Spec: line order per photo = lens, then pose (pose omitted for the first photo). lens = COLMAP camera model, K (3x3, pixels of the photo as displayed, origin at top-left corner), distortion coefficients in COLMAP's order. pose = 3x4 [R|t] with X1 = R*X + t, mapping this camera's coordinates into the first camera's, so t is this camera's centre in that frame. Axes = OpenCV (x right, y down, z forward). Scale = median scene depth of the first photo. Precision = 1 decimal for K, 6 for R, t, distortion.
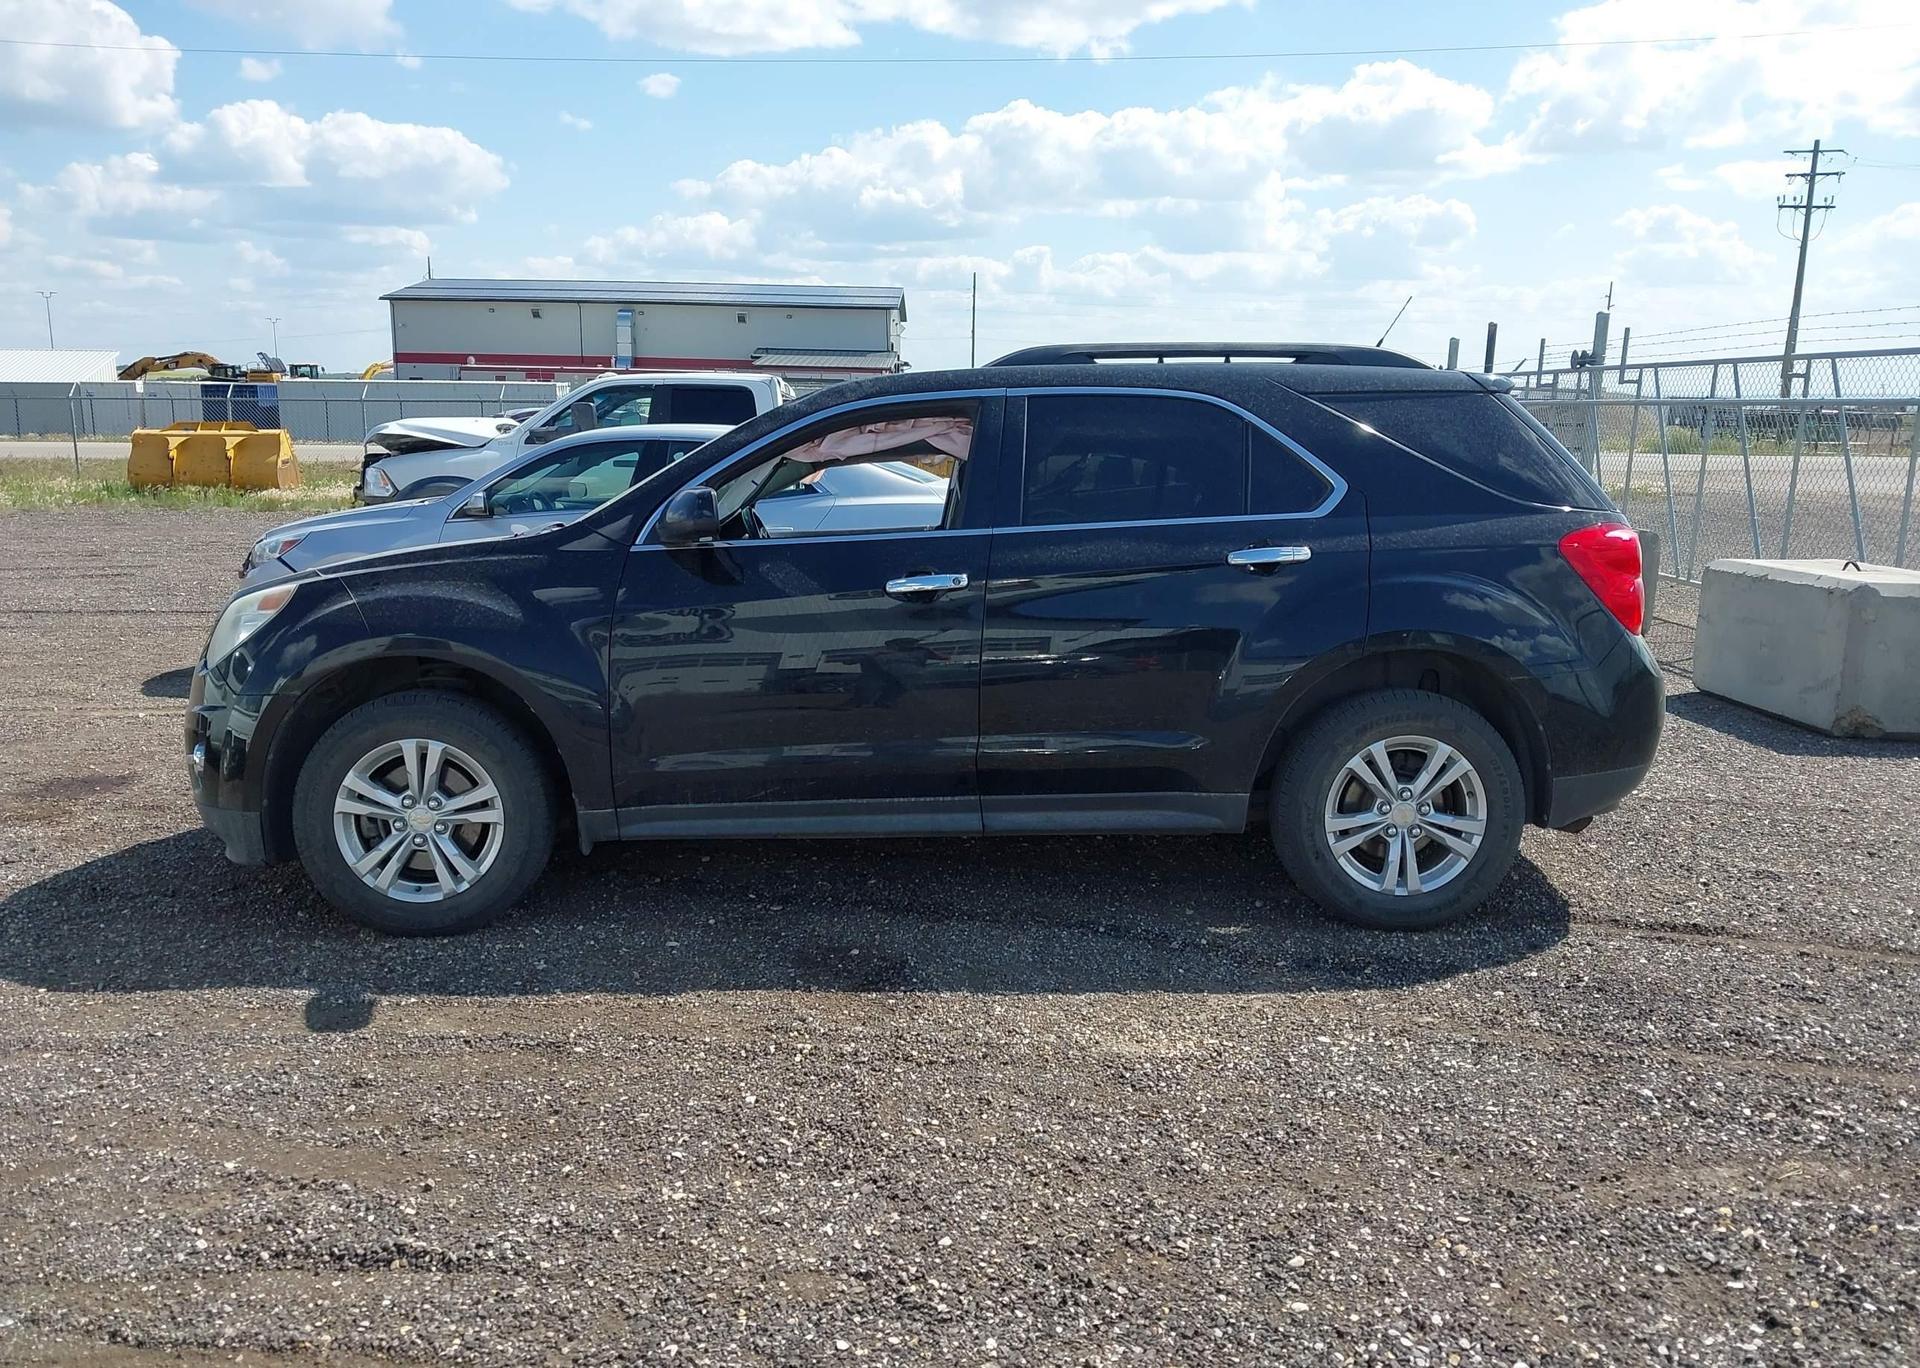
lens RADIAL K [[1605.2, 0, 1008.9], [0, 1605.2, 678.5], [0, 0, 1]] dist [-0.000429, -0.003525]
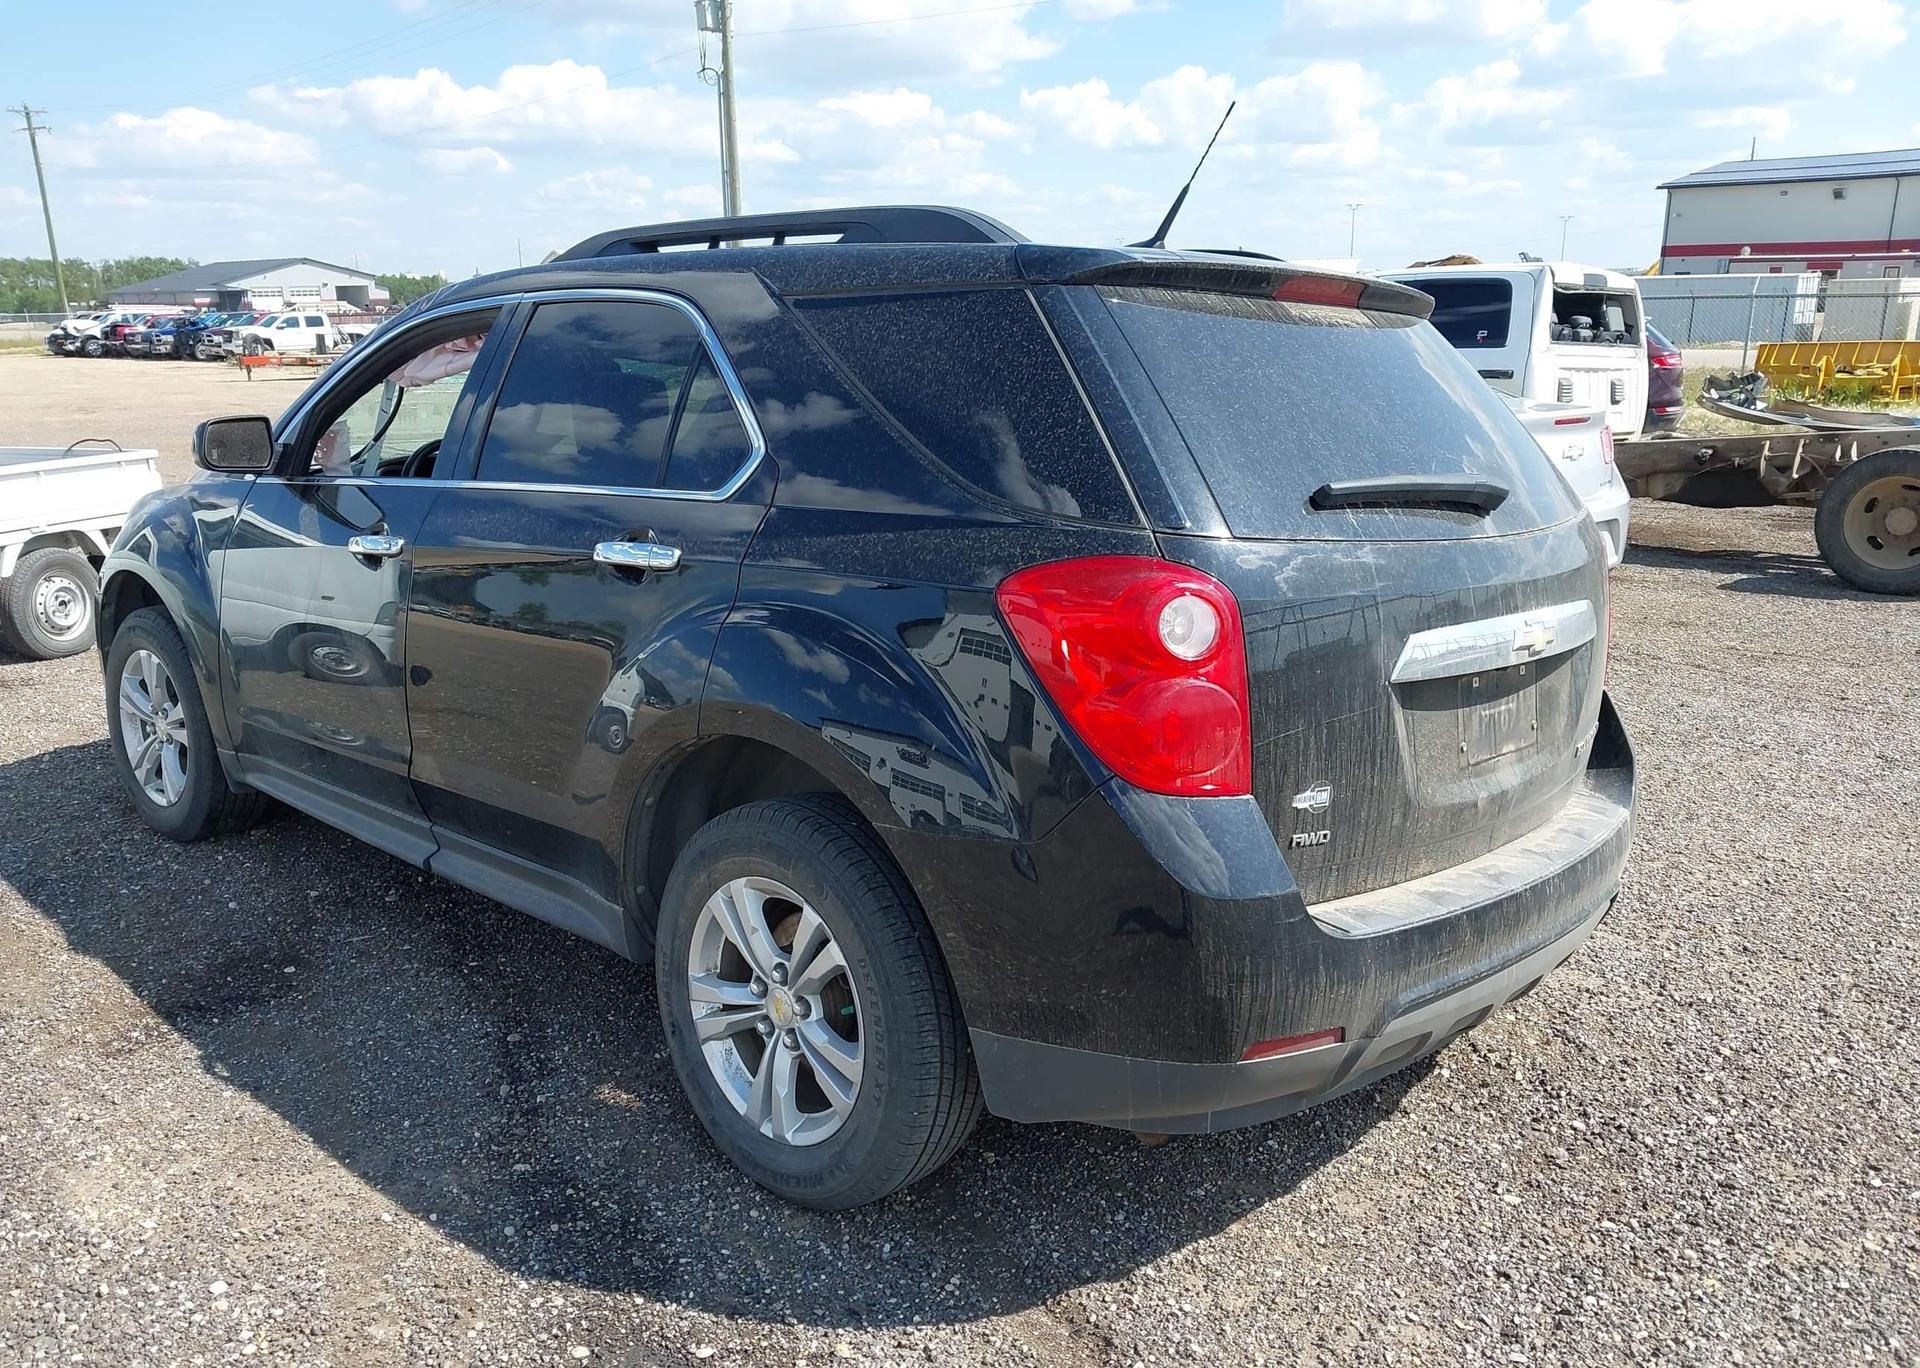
lens RADIAL K [[1597.7, 0, 960.0], [0, 1597.7, 684.0], [0, 0, 1]] dist [0.006659, 0.014109]
pose [[0.674364, 0.154704, -0.722011, 0.053649], [-0.107519, 0.987958, 0.111264, -0.008193], [0.730529, 0.002598, 0.682876, 0.049276]]
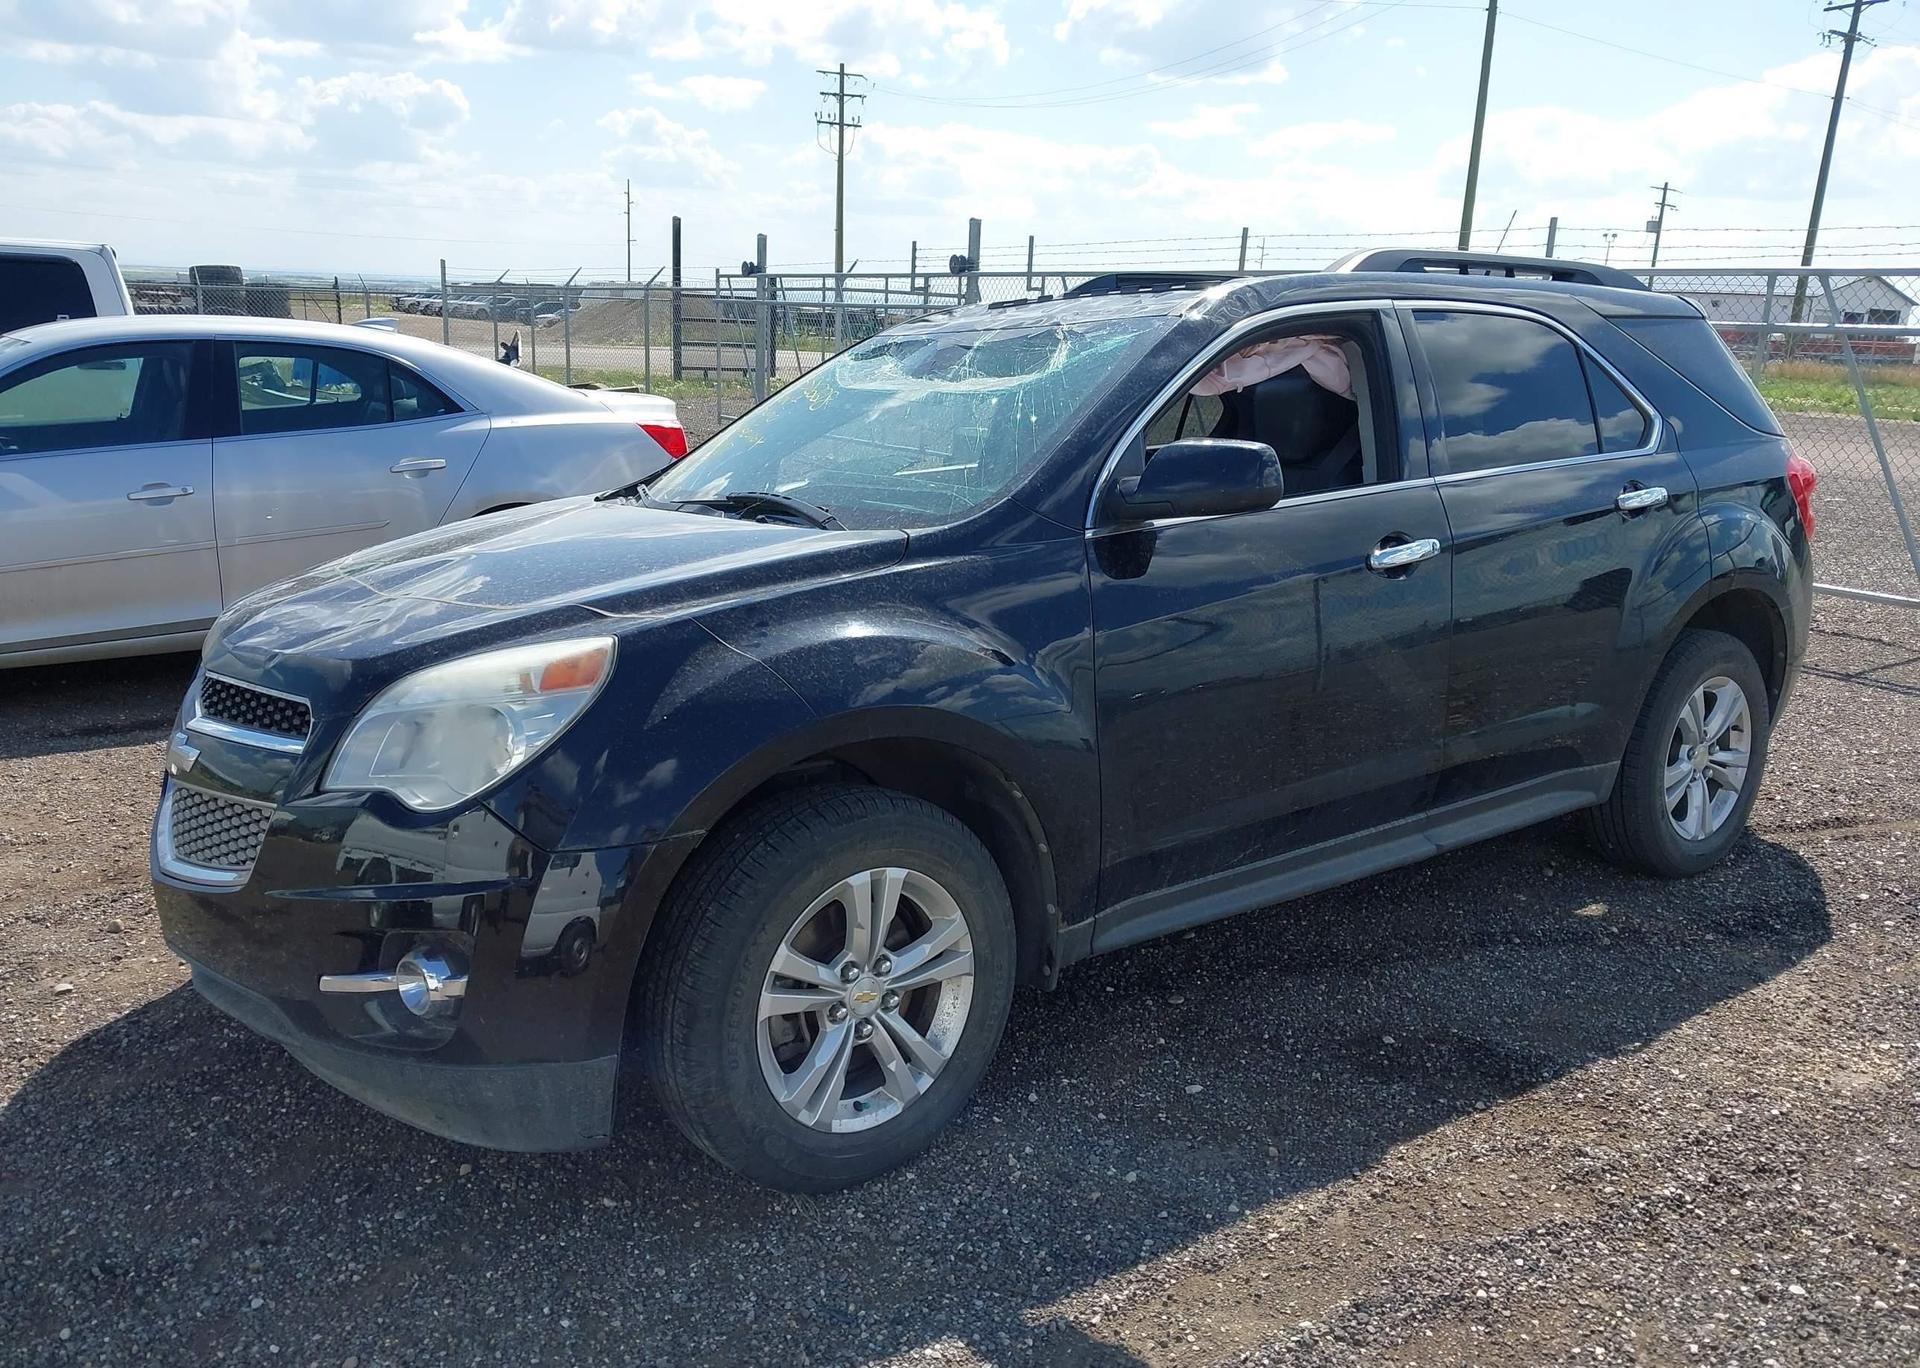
lens RADIAL K [[1516.8, 0, 941.9], [0, 1516.8, 683.3], [0, 0, 1]] dist [0.031461, -0.037235]
pose [[0.820824, -0.116974, 0.559075, -0.048088], [0.070746, 0.992089, 0.103703, -0.006593], [-0.566783, -0.045569, 0.822606, 0.037470]]
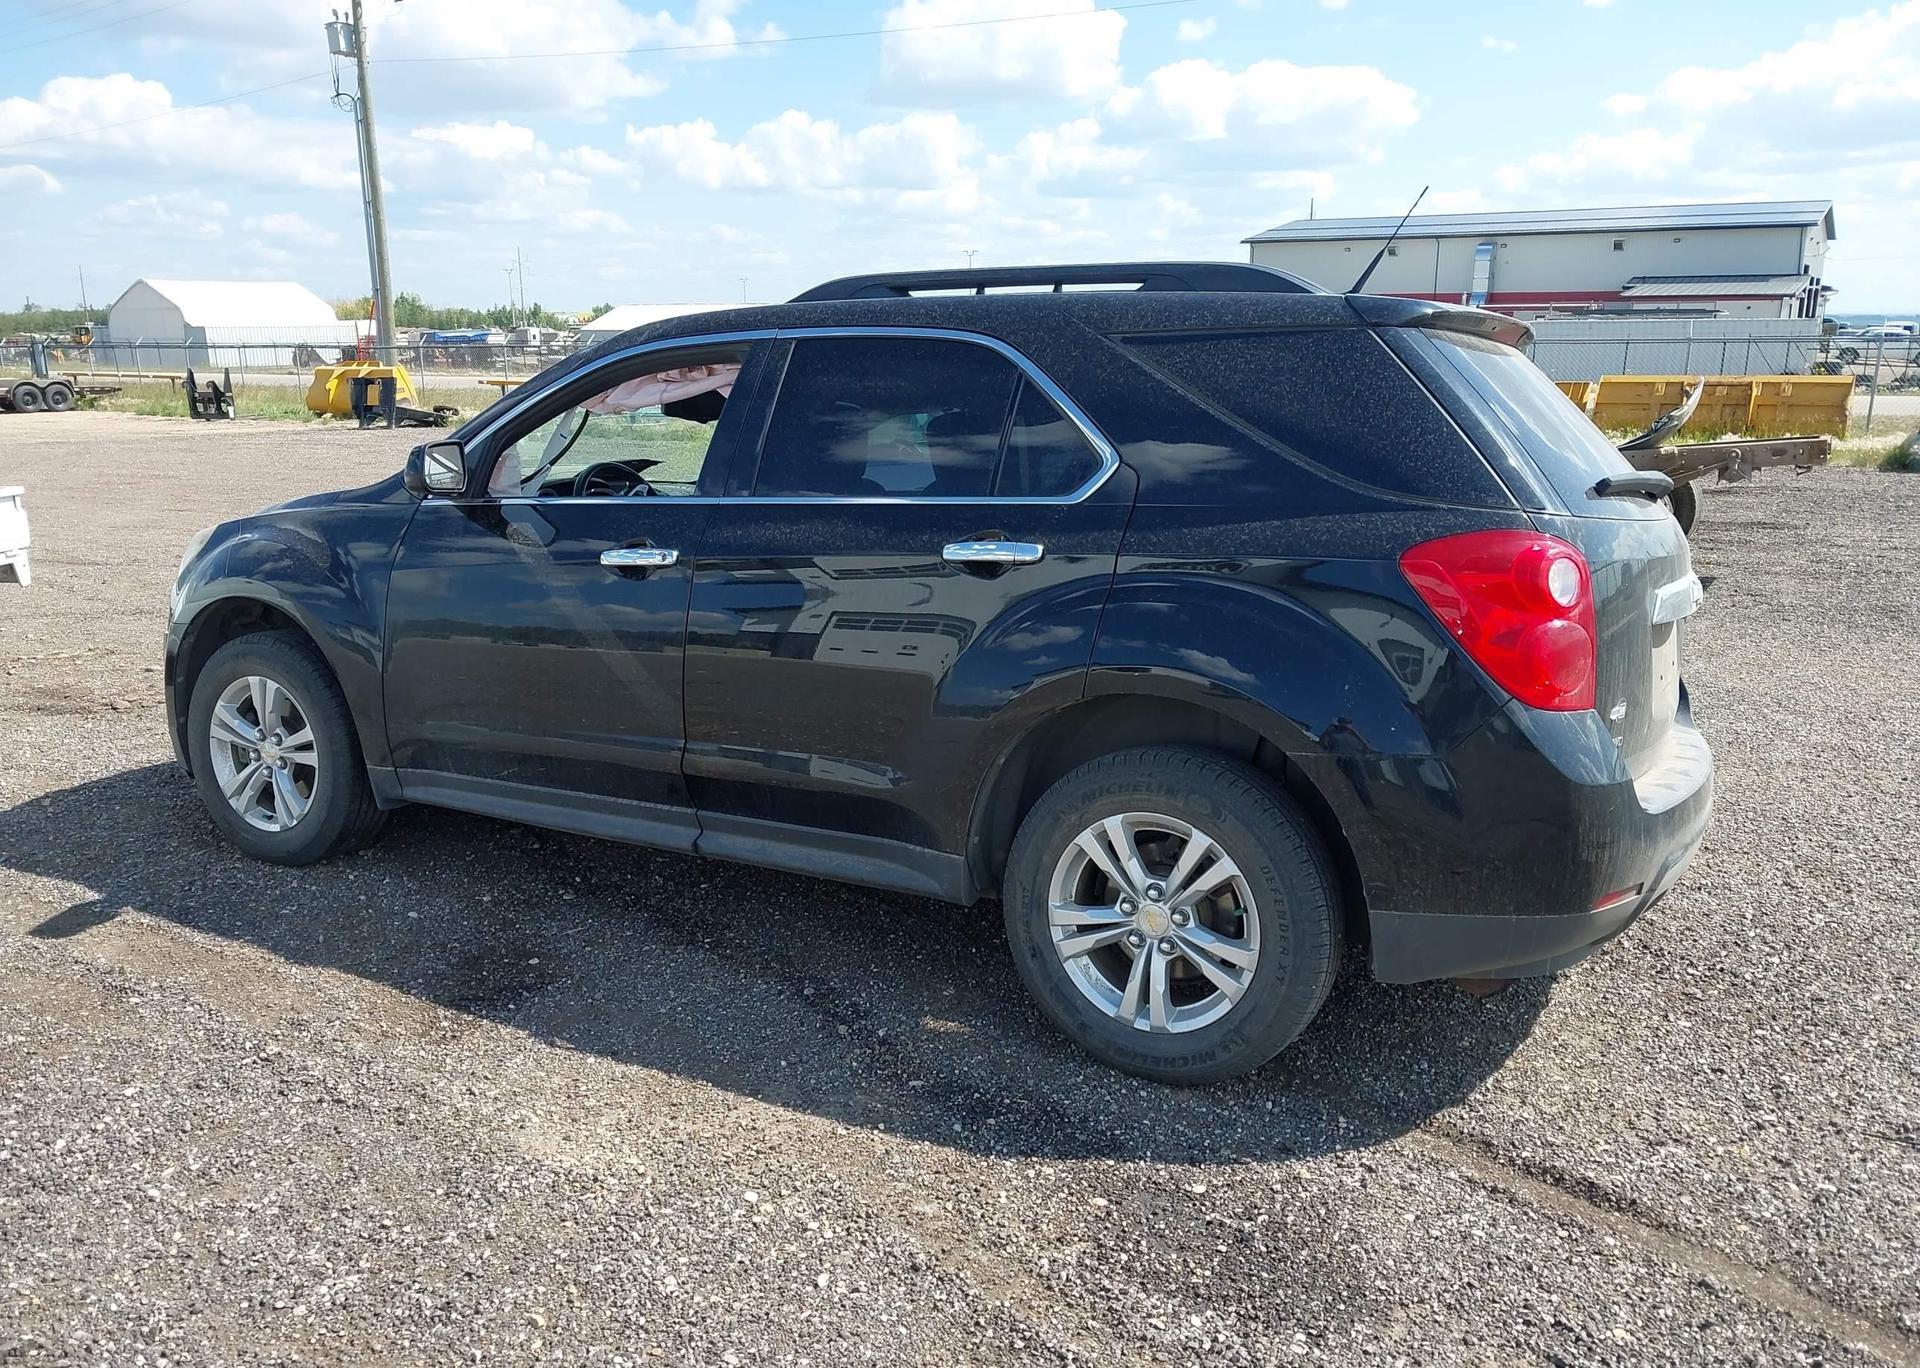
lens RADIAL K [[1597.7, 0, 960.0], [0, 1597.7, 684.0], [0, 0, 1]] dist [0.006659, 0.014109]
pose [[0.834512, 0.104325, -0.541023, 0.042024], [-0.082054, 0.994493, 0.065200, -0.004574], [0.544846, -0.010017, 0.838477, 0.027210]]
